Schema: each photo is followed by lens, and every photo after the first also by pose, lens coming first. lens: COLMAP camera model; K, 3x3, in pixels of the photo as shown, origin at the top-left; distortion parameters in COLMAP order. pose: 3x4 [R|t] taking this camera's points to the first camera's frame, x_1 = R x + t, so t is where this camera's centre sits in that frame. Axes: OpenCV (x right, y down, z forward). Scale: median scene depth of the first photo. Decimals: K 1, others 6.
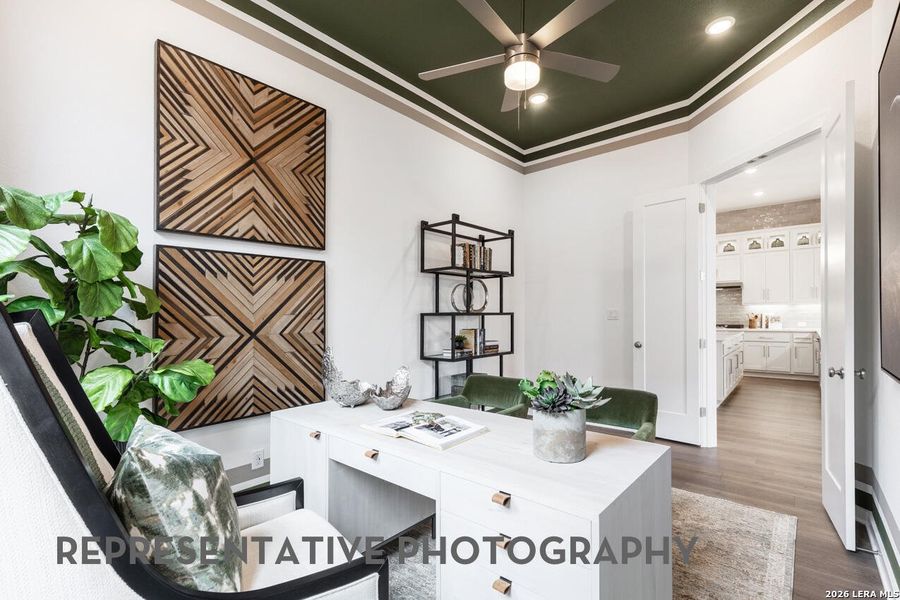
lens RADIAL K [[406.7, 0, 450.0], [0, 406.7, 300.0], [0, 0, 1]] dist [0.000302, -0.000251]
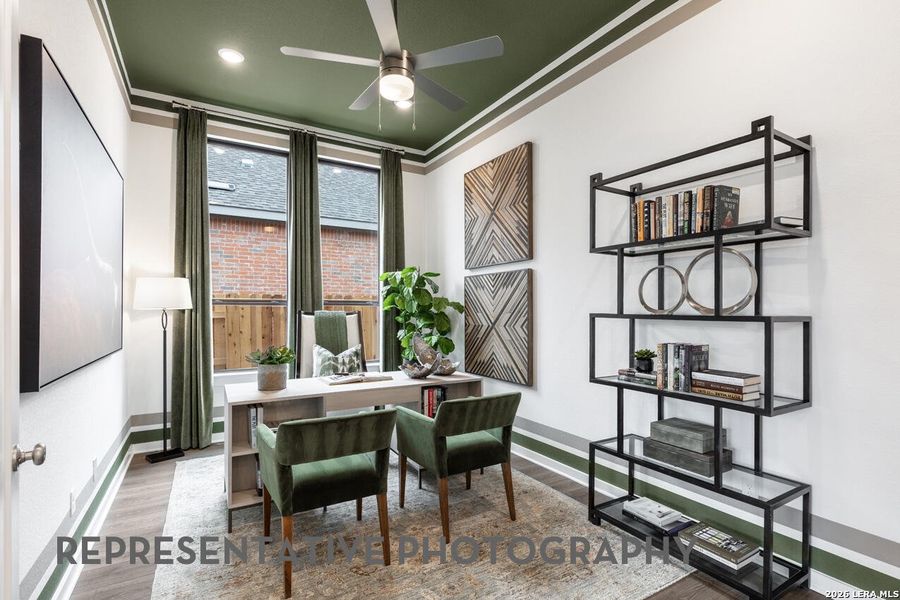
lens RADIAL K [[406.7, 0, 450.0], [0, 406.7, 300.0], [0, 0, 1]] dist [0.000302, -0.000251]
pose [[-0.309970, -0.019811, -0.950540, 0.907109], [0.024493, 0.999285, -0.028814, 0.025898], [0.950431, -0.032213, -0.309263, 1.159625]]
